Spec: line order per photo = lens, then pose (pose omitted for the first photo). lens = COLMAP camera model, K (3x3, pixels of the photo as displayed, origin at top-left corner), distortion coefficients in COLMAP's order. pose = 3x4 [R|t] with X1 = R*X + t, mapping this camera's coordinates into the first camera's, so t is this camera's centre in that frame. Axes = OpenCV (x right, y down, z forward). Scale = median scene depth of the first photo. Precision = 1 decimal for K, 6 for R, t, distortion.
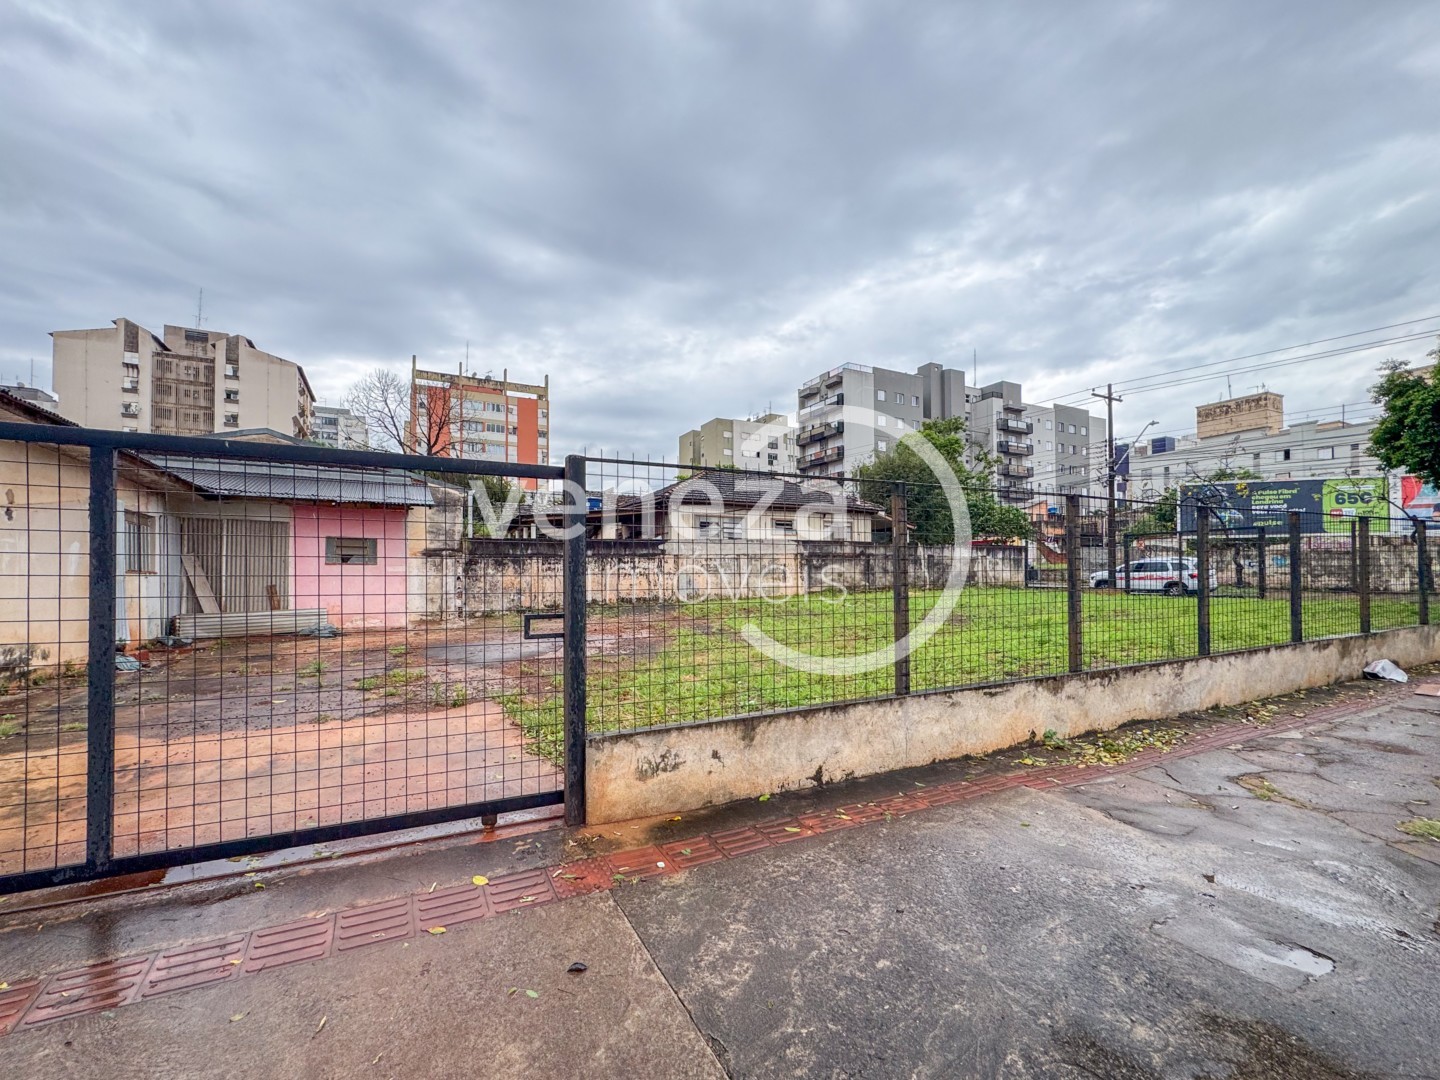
lens RADIAL K [[610.5, 0, 701.9], [0, 610.5, 564.3], [0, 0, 1]] dist [-0.002341, -0.000233]
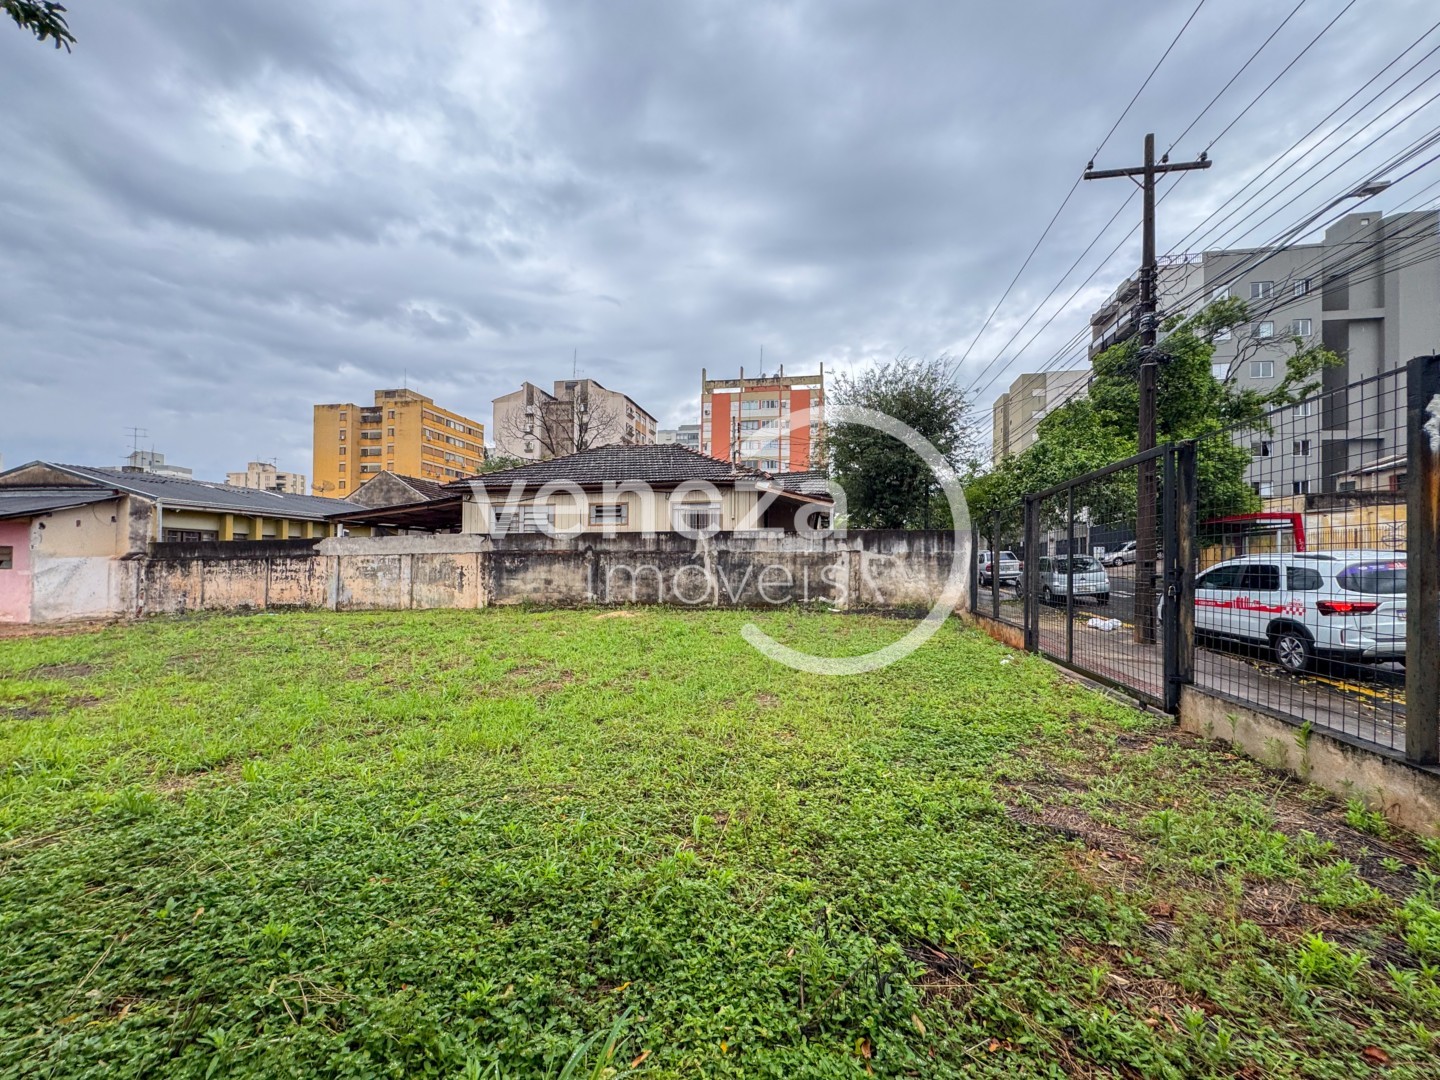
lens RADIAL K [[586.9, 0, 724.7], [0, 586.9, 559.3], [0, 0, 1]] dist [-0.001838, 0.000688]
pose [[0.800433, 0.002373, -0.599417, 0.669914], [0.006395, 0.999901, 0.012498, -0.012857], [0.599388, -0.013838, 0.800339, 0.490724]]
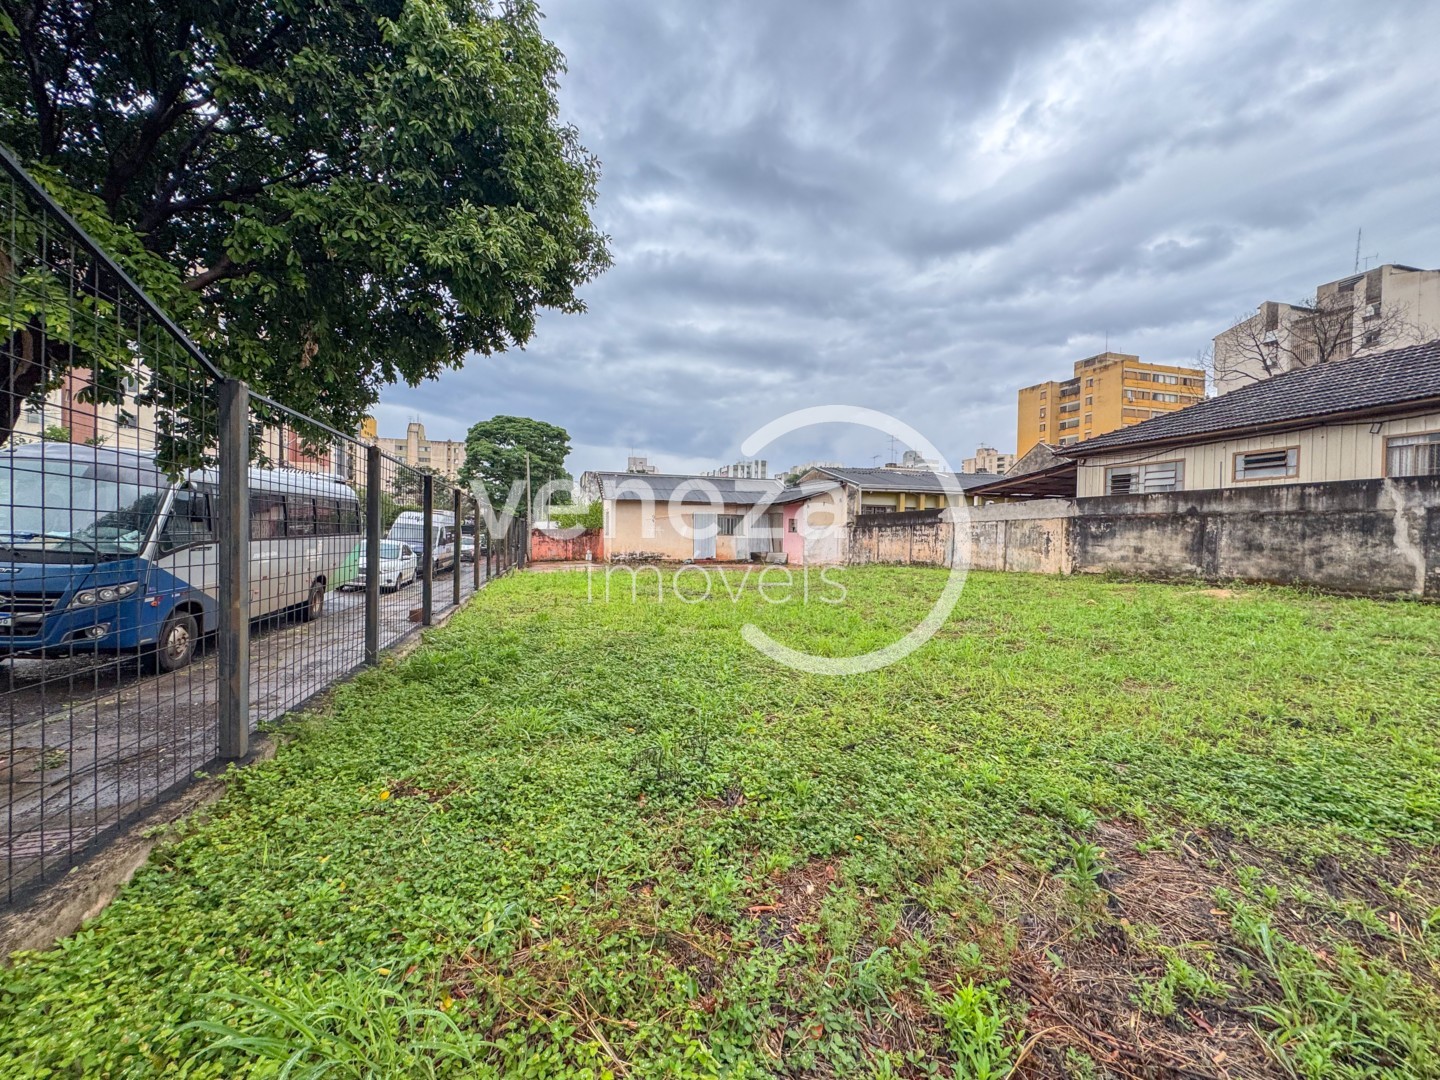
lens RADIAL K [[577.8, 0, 716.3], [0, 577.8, 540.4], [0, 0, 1]] dist [-0.000985, 0.000571]
pose [[-0.183429, 0.019801, -0.982833, 0.740682], [0.011250, 0.999774, 0.018042, -0.005821], [0.982969, -0.007747, -0.183611, 0.580739]]
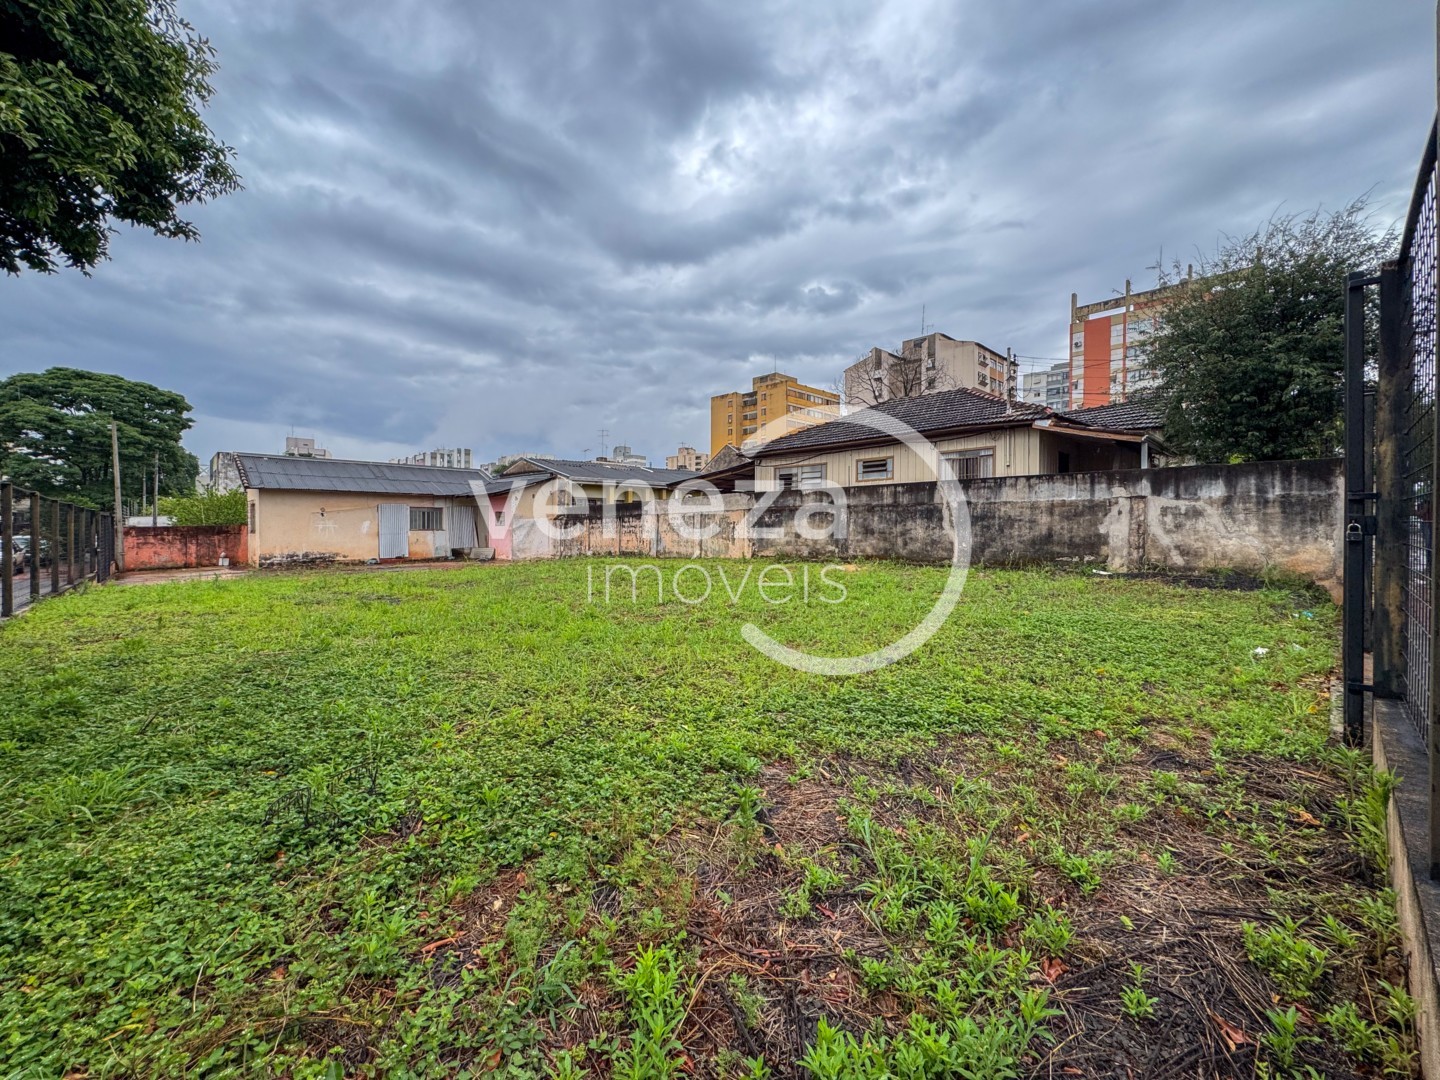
lens RADIAL K [[575.8, 0, 717.9], [0, 575.8, 535.3], [0, 0, 1]] dist [-0.001088, 0.000388]
pose [[0.300292, 0.021979, -0.953594, 0.738801], [0.022289, 0.999300, 0.030051, -0.005014], [0.953587, -0.030279, 0.299592, 0.584529]]
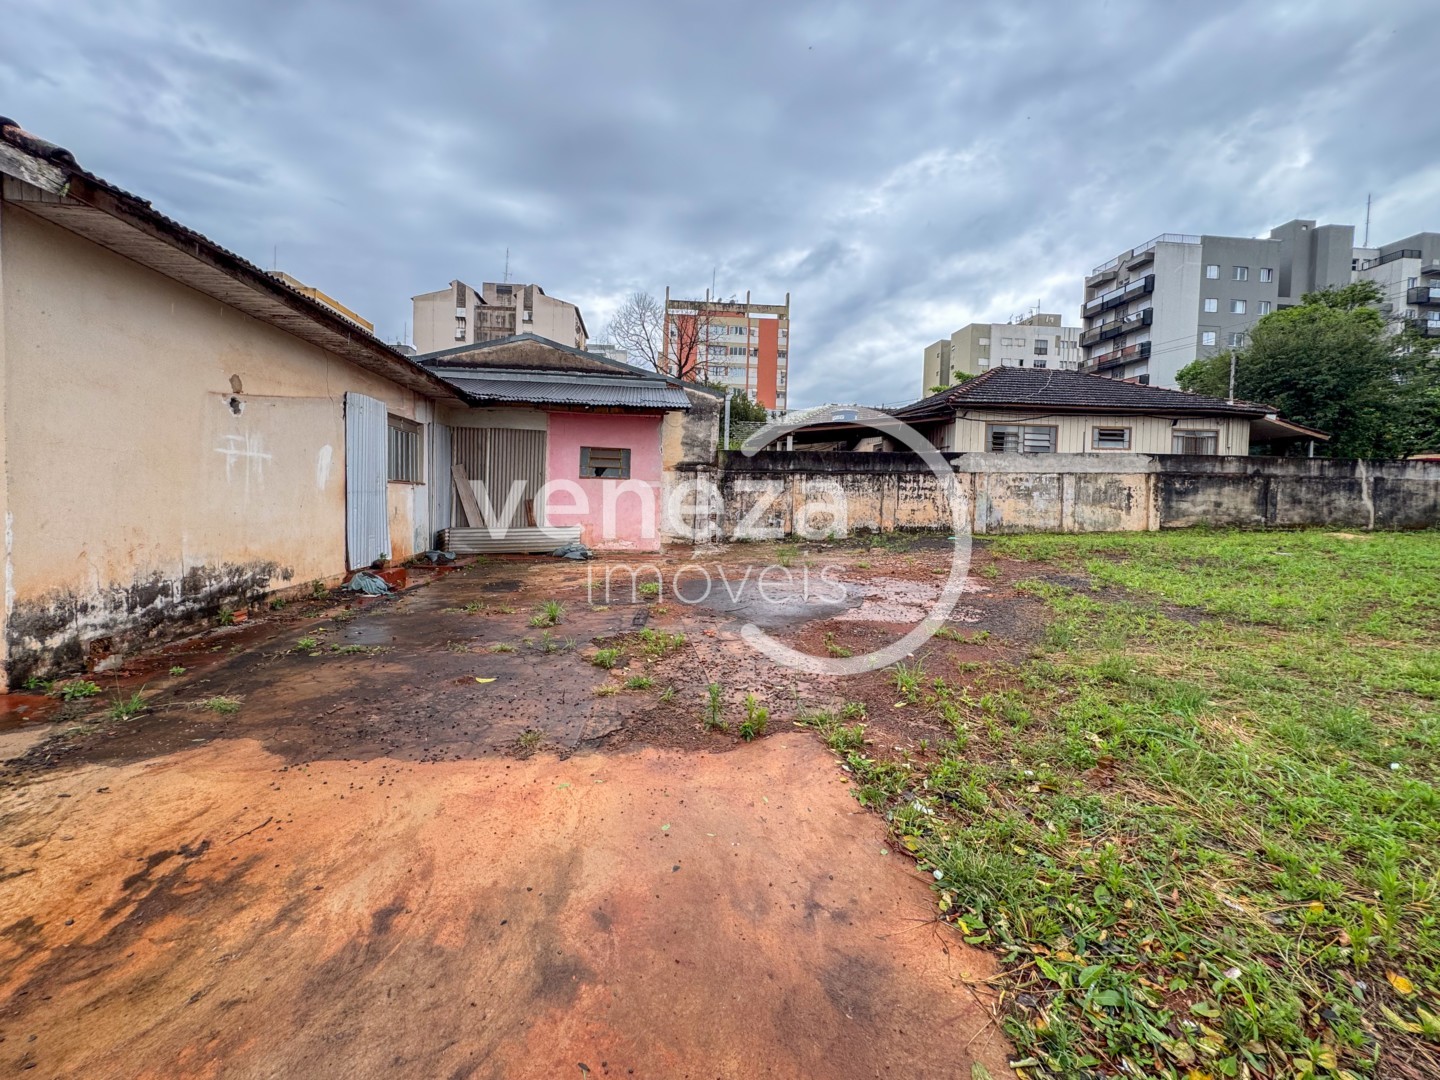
lens RADIAL K [[588.0, 0, 700.2], [0, 588.0, 516.5], [0, 0, 1]] dist [-0.000206, -0.000046]
pose [[0.928480, 0.036614, -0.369574, -0.063715], [-0.015985, 0.998146, 0.058727, 0.001227], [0.371039, -0.048620, 0.927344, 0.128699]]
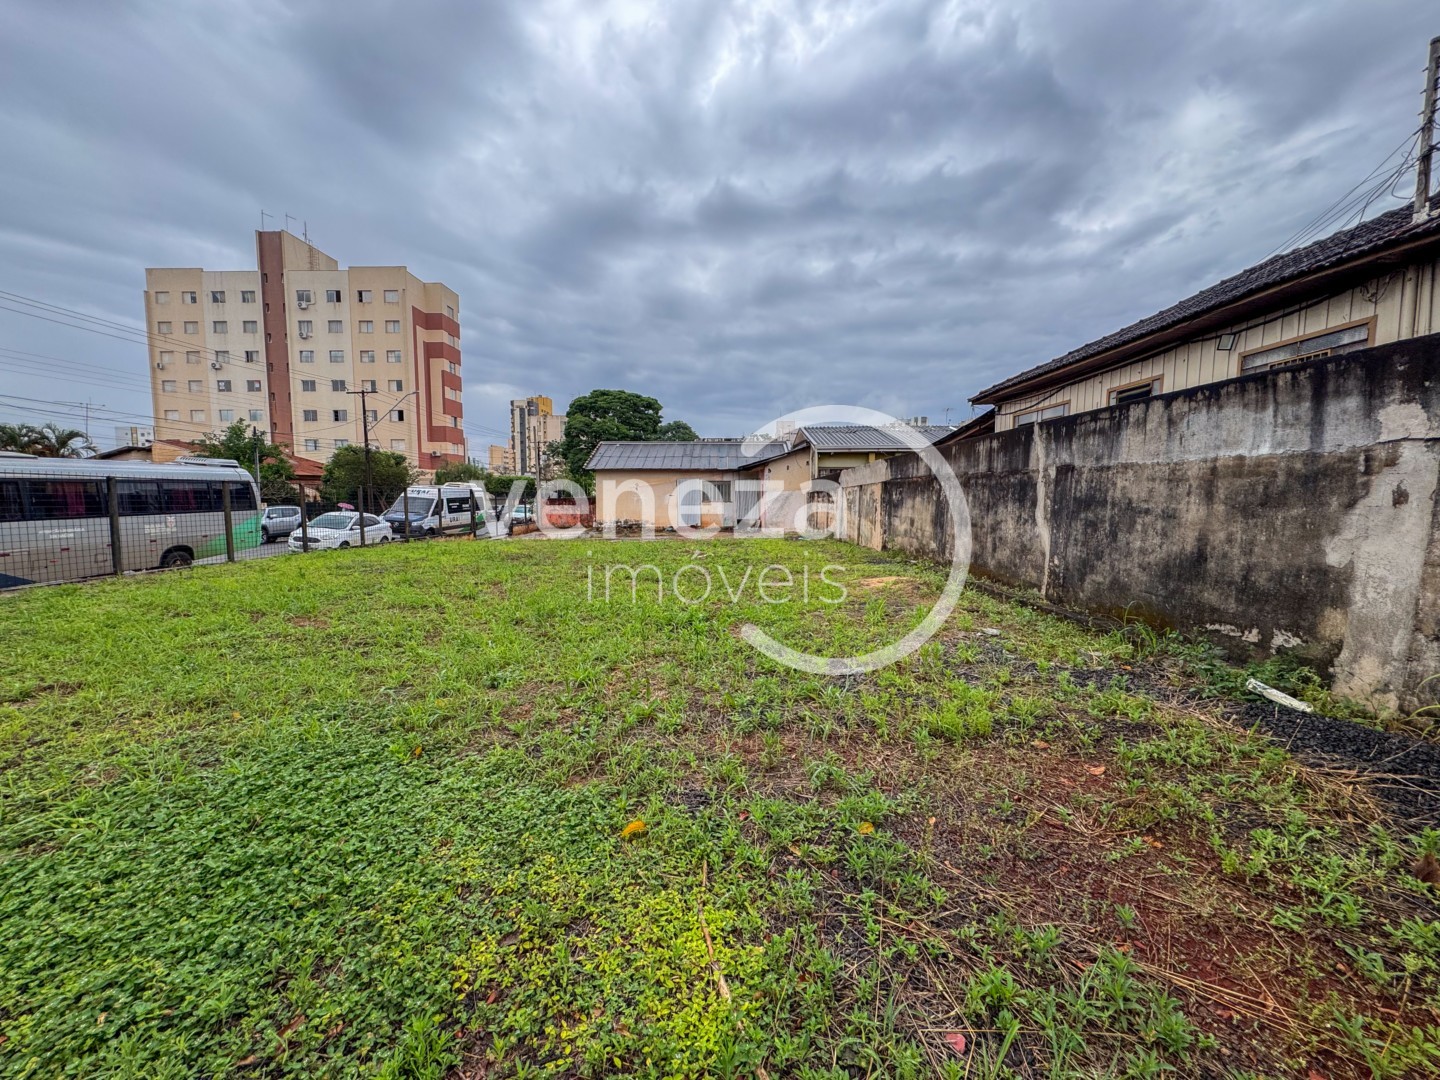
lens RADIAL K [[566.4, 0, 748.2], [0, 566.4, 547.4], [0, 0, 1]] dist [-0.009047, -0.000055]
pose [[-0.414194, 0.094176, -0.905303, 0.589144], [0.026332, 0.995456, 0.091507, -0.006083], [0.909807, 0.014063, -0.414792, 0.902572]]
